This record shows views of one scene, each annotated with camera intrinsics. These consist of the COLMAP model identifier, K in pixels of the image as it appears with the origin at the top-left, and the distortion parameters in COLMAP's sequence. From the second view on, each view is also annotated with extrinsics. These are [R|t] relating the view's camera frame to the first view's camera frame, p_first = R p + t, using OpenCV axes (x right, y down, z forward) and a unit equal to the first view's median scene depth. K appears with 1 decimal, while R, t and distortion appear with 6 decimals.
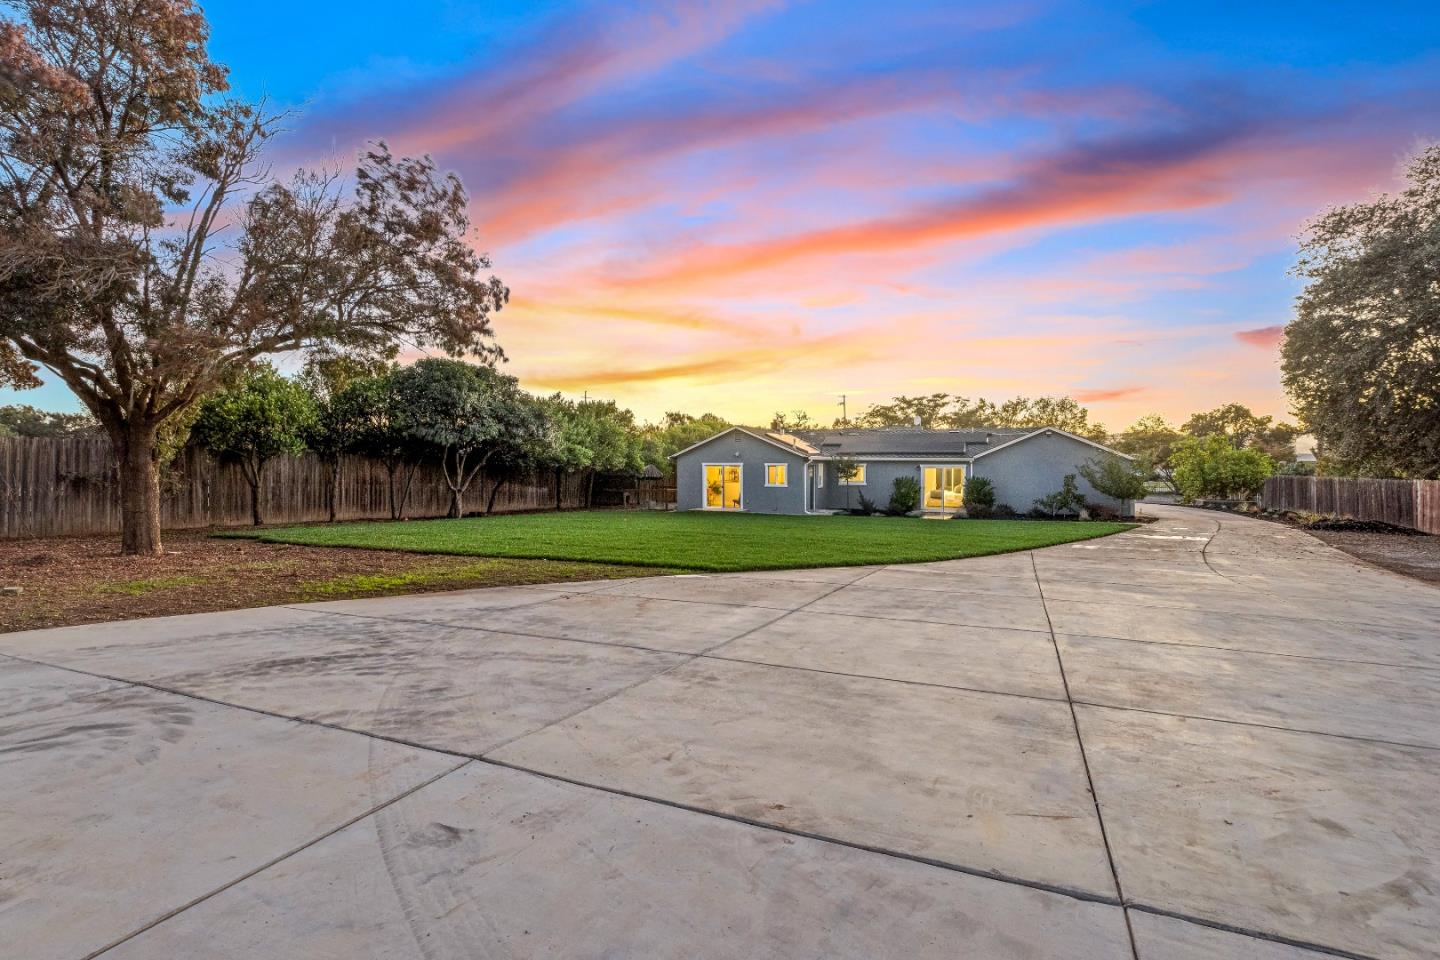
lens RADIAL K [[751.6, 0, 720.0], [0, 751.6, 480.0], [0, 0, 1]] dist [0.022255, 0.000102]
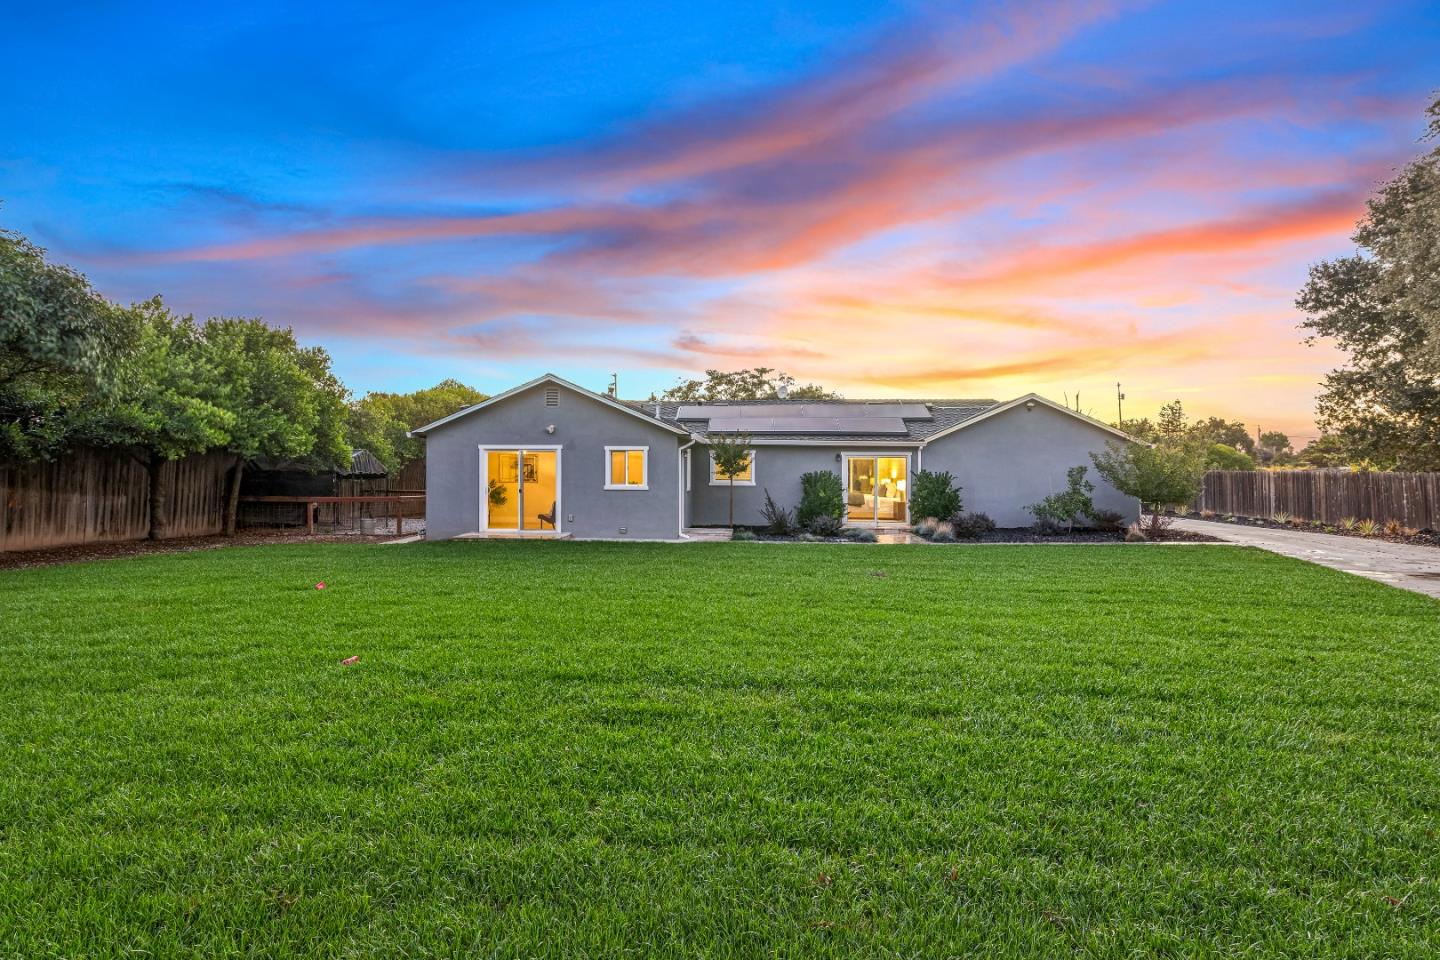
lens RADIAL K [[795.1, 0, 725.6], [0, 795.1, 461.2], [0, 0, 1]] dist [0.001612, 0.000804]
pose [[0.935577, 0.003896, 0.353101, -0.057480], [0.005326, 0.999670, -0.025142, 0.003269], [-0.353083, 0.025403, 0.935247, 0.417608]]
